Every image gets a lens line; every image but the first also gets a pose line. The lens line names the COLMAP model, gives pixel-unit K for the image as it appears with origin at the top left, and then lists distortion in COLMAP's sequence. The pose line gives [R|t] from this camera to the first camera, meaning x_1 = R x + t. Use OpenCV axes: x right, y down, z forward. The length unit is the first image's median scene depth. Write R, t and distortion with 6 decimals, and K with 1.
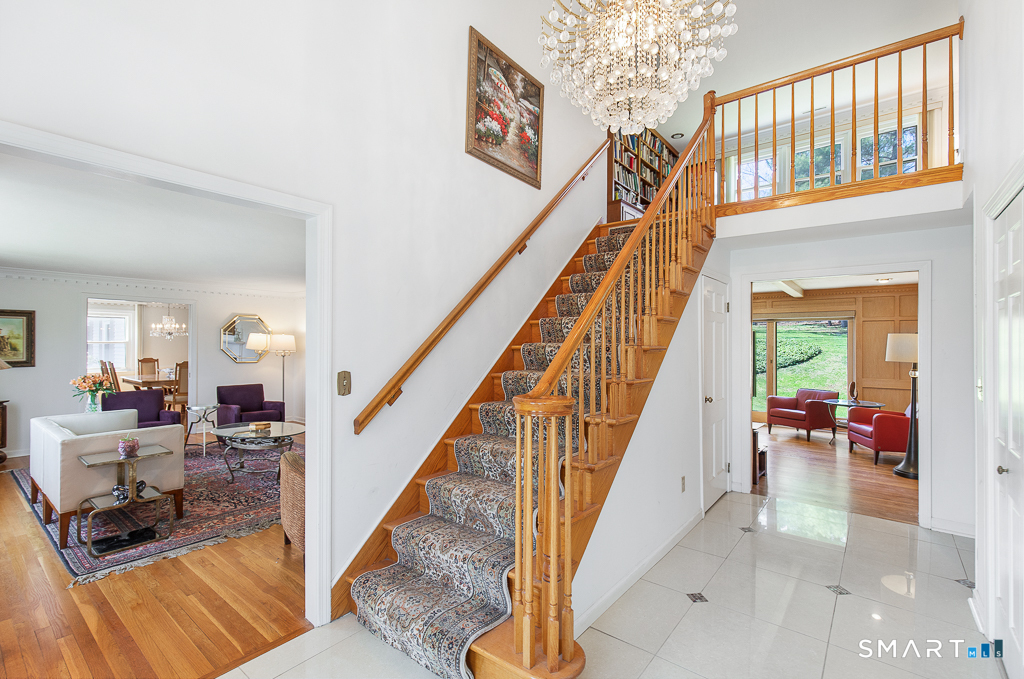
lens RADIAL K [[462.7, 0, 503.1], [0, 462.7, 339.3], [0, 0, 1]] dist [0.005338, 0.000839]
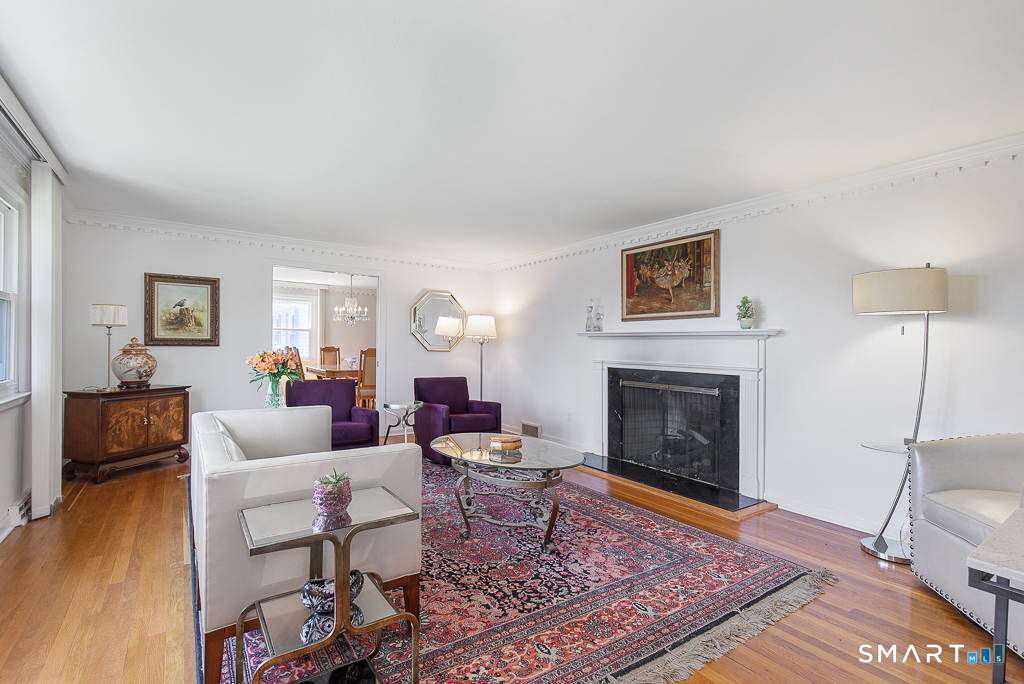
lens RADIAL K [[462.7, 0, 512.1], [0, 462.7, 350.0], [0, 0, 1]] dist [0.005338, 0.000839]
pose [[0.965517, 0.016817, -0.259798, -0.294357], [-0.013321, 0.999796, 0.015212, 0.046377], [0.260000, -0.011226, 0.965543, 0.345484]]
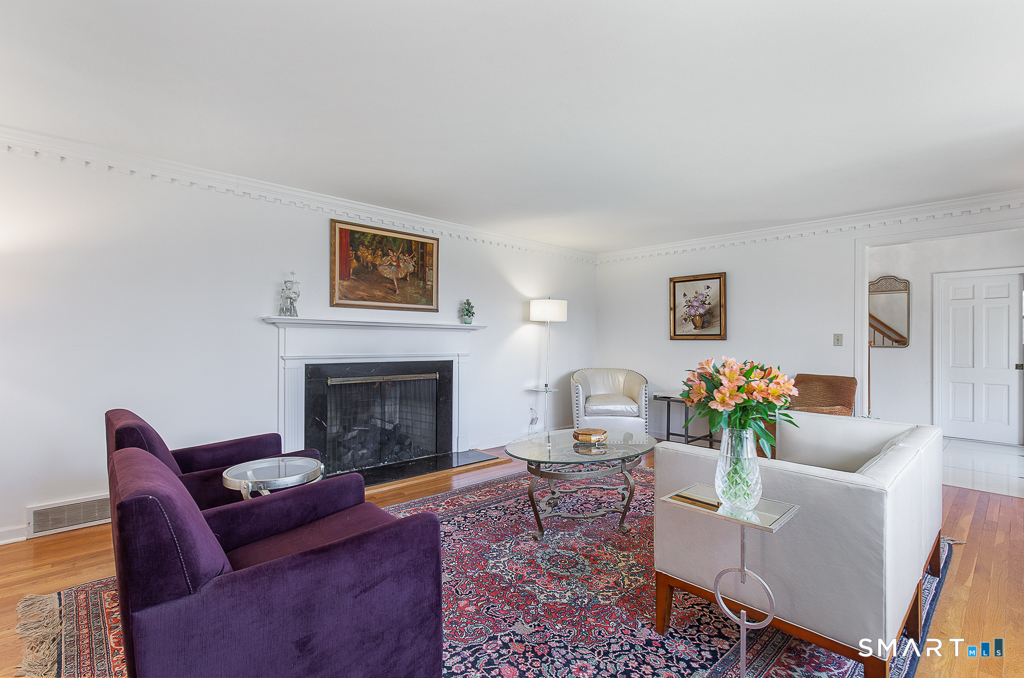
lens RADIAL K [[462.7, 0, 515.9], [0, 462.7, 336.6], [0, 0, 1]] dist [0.005338, 0.000839]
pose [[0.144834, 0.004121, 0.989447, -0.948730], [-0.023826, 0.999716, -0.000676, 0.043421], [-0.989169, -0.023477, 0.144891, 0.824320]]
